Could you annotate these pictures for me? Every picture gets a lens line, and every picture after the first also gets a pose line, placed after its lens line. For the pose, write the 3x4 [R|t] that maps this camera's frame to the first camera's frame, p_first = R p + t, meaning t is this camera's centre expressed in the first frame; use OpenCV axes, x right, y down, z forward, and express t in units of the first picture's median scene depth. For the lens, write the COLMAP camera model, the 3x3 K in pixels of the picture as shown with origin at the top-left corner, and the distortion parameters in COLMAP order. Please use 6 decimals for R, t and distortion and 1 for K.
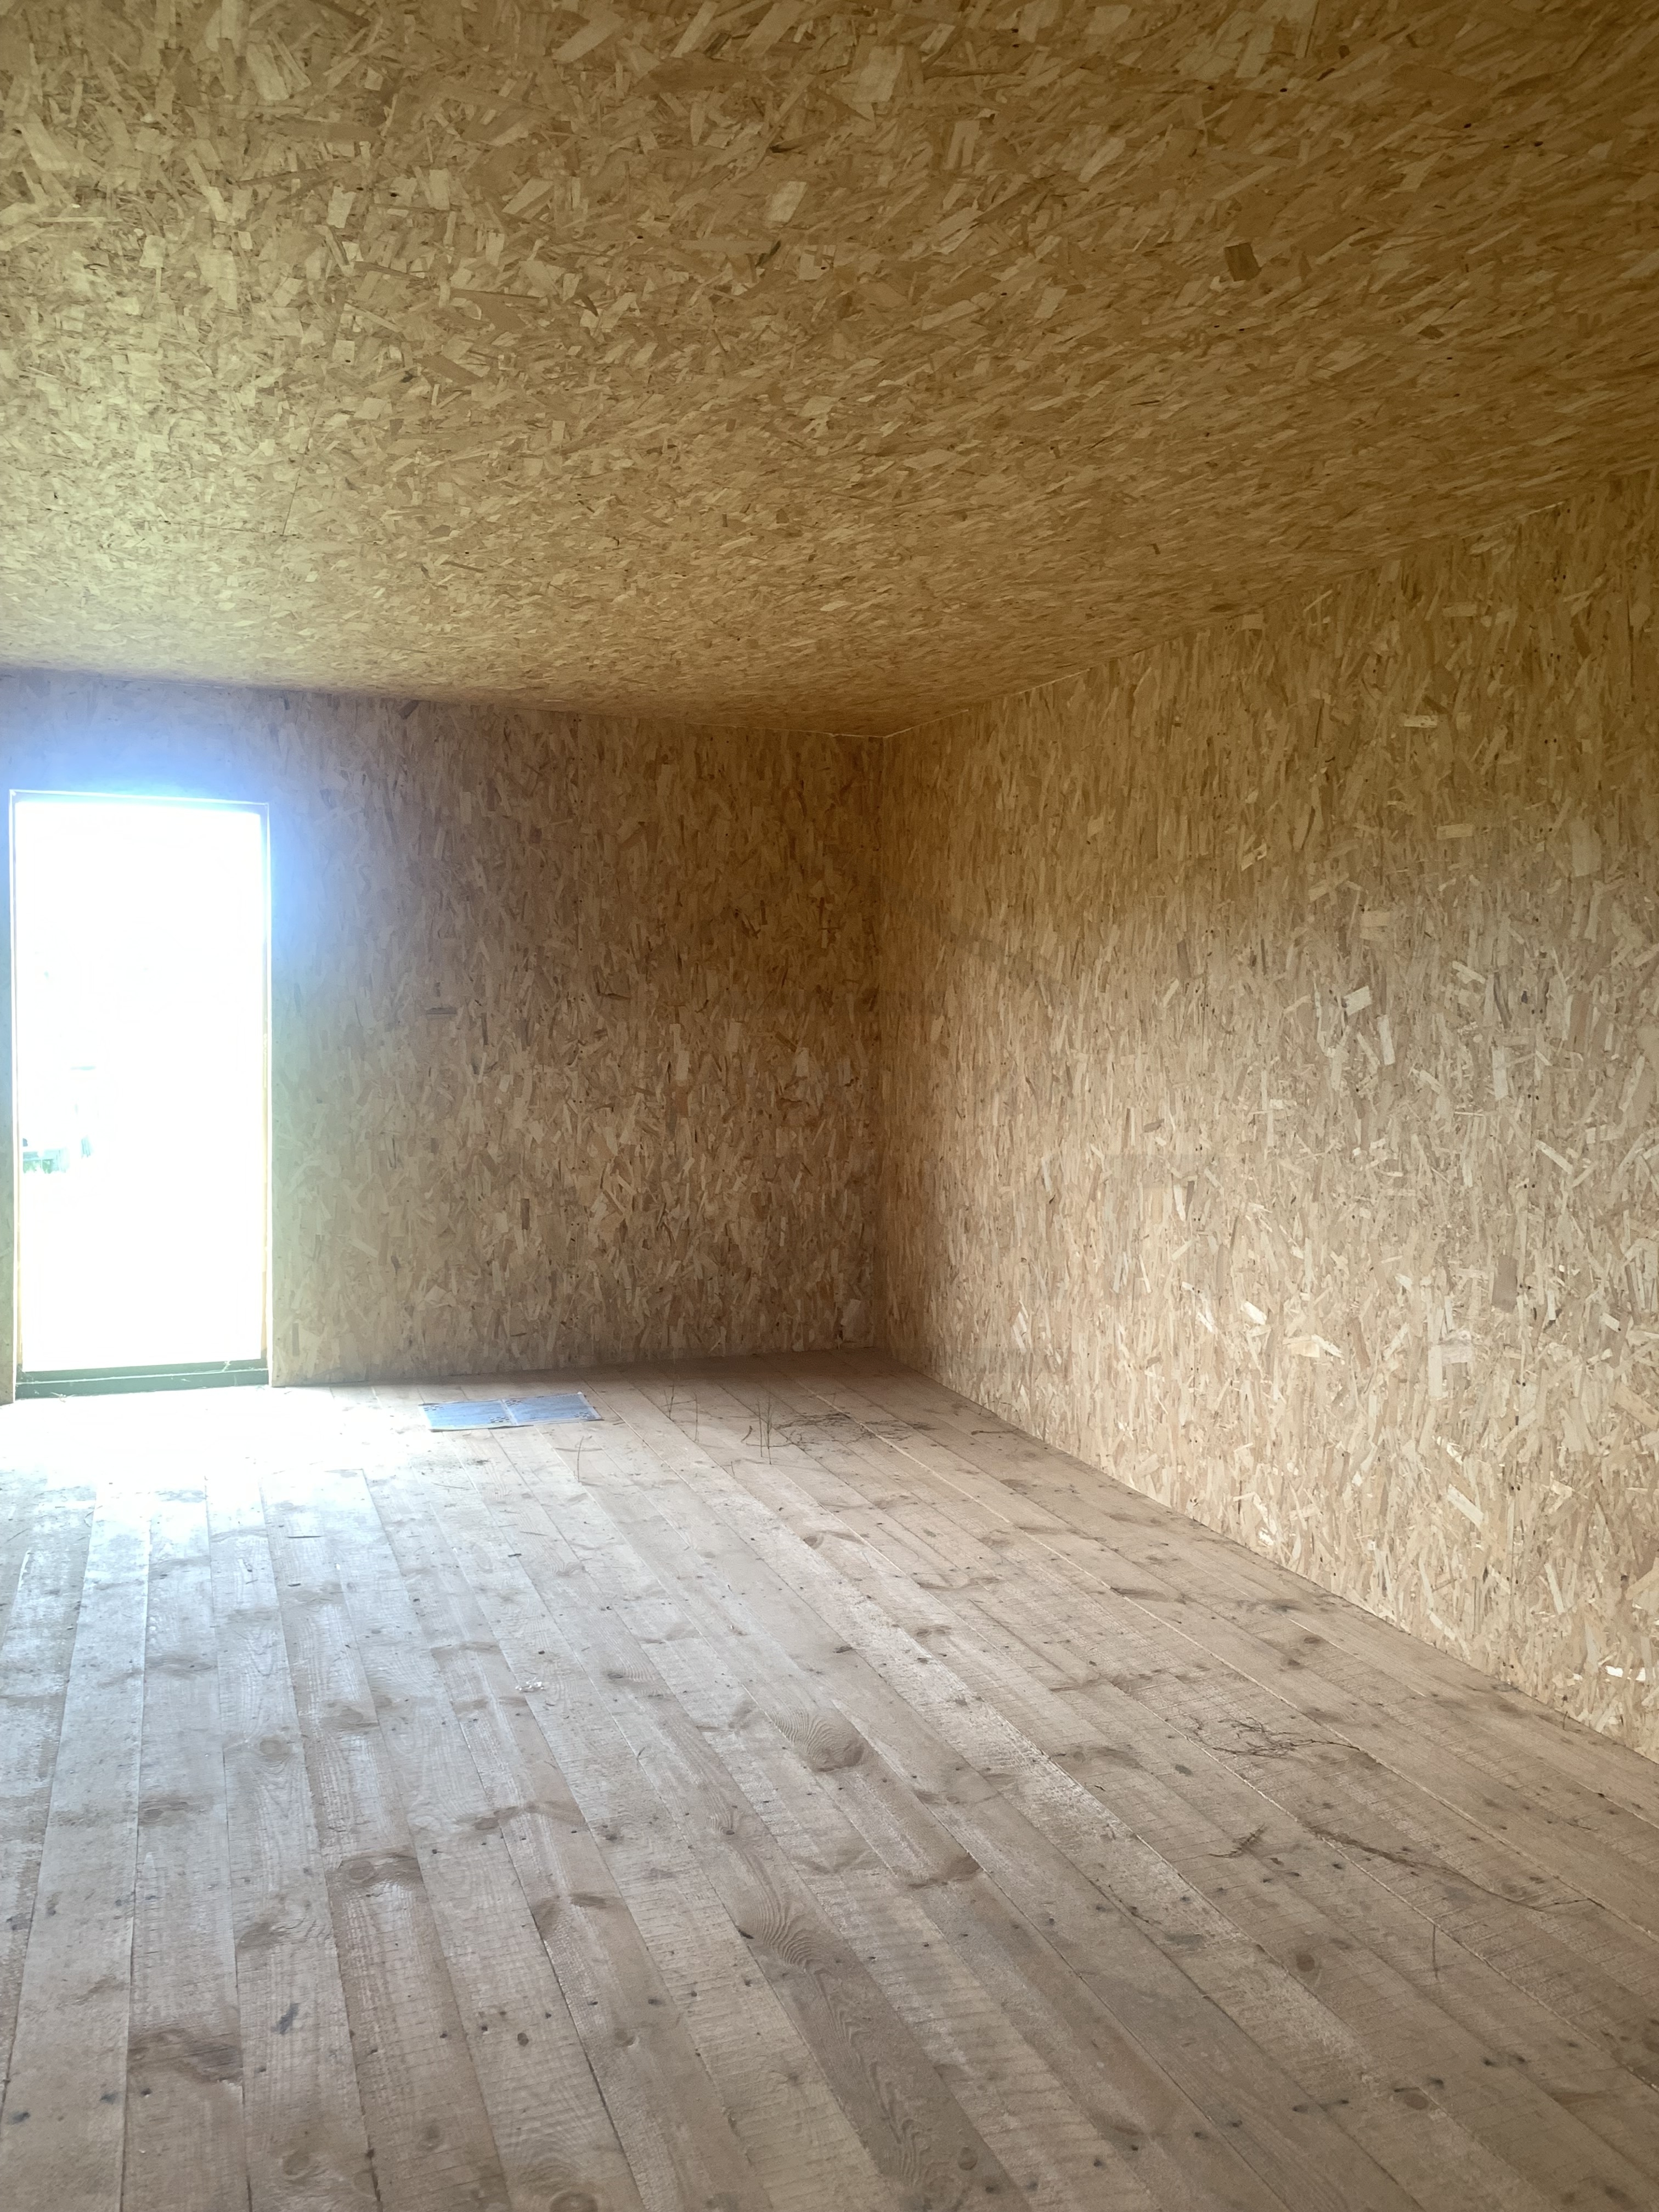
lens RADIAL K [[1718.9, 0, 817.3], [0, 1718.9, 1092.6], [0, 0, 1]] dist [0.053868, -0.056827]
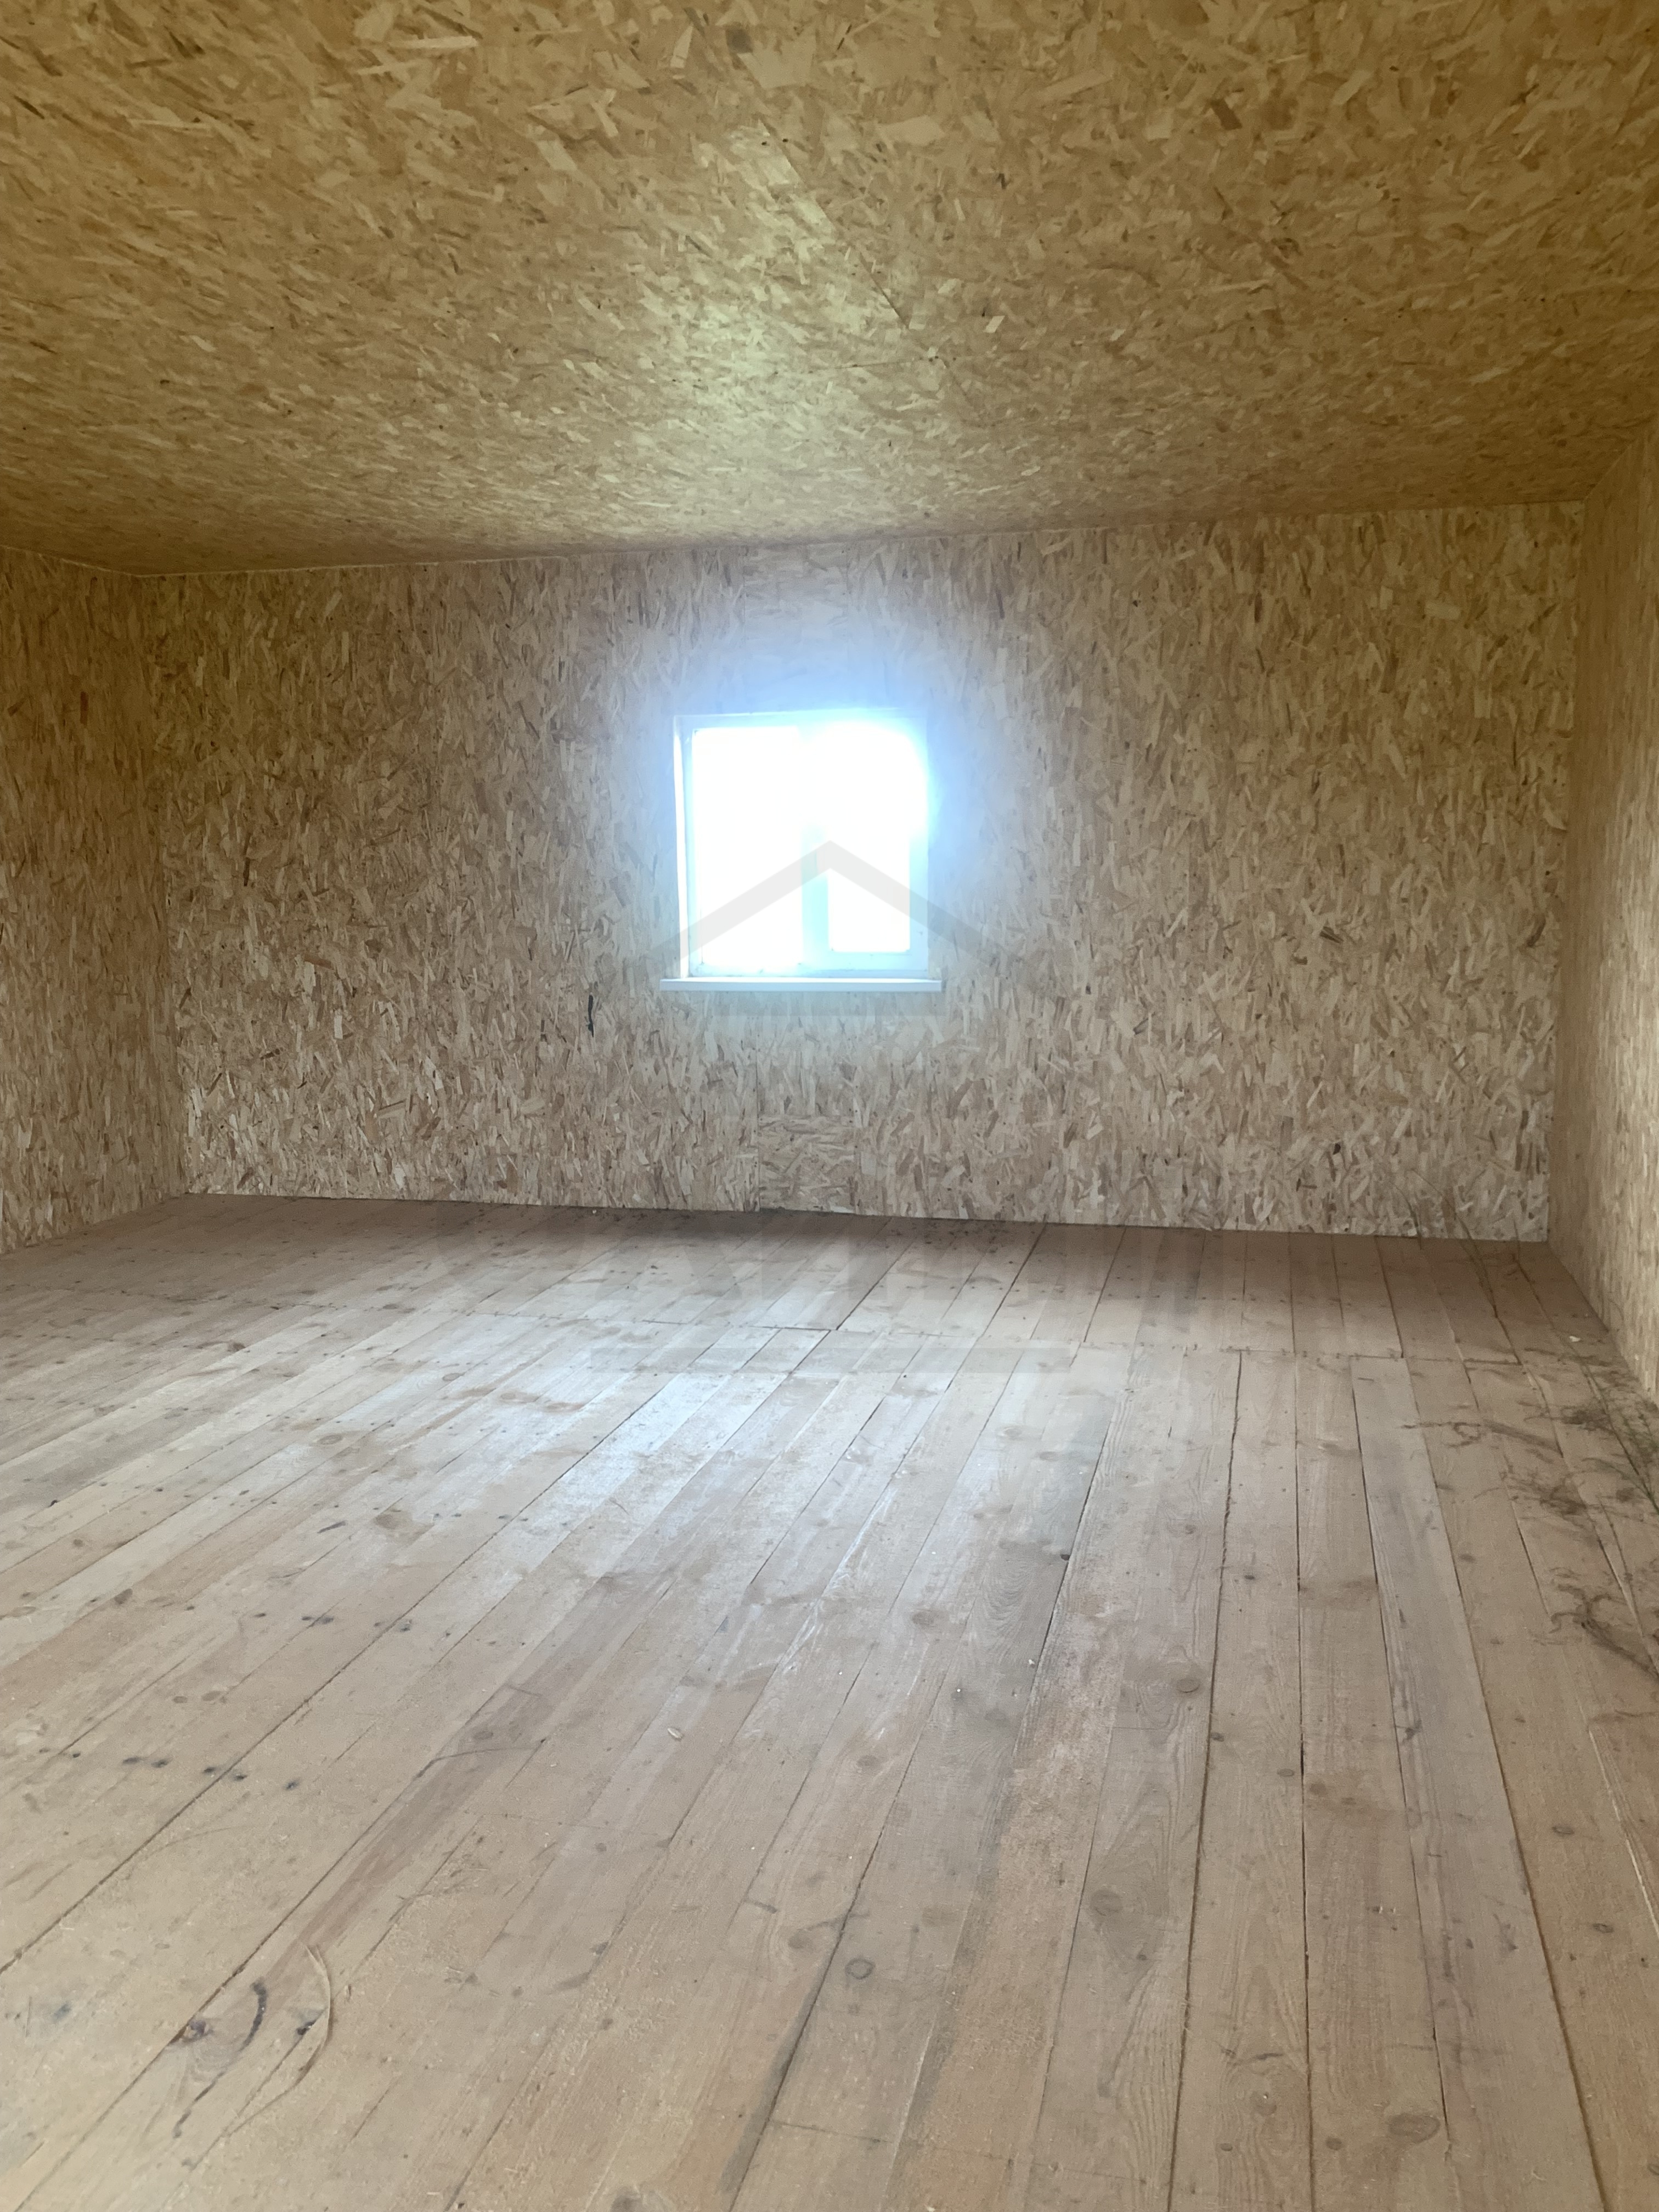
lens RADIAL K [[1718.9, 0, 844.7], [0, 1718.9, 1119.0], [0, 0, 1]] dist [0.053868, -0.056827]
pose [[-0.822674, -0.094609, 0.560586, -0.784263], [0.031555, 0.976937, 0.211183, -0.059874], [-0.567637, 0.191424, -0.800716, 1.001233]]
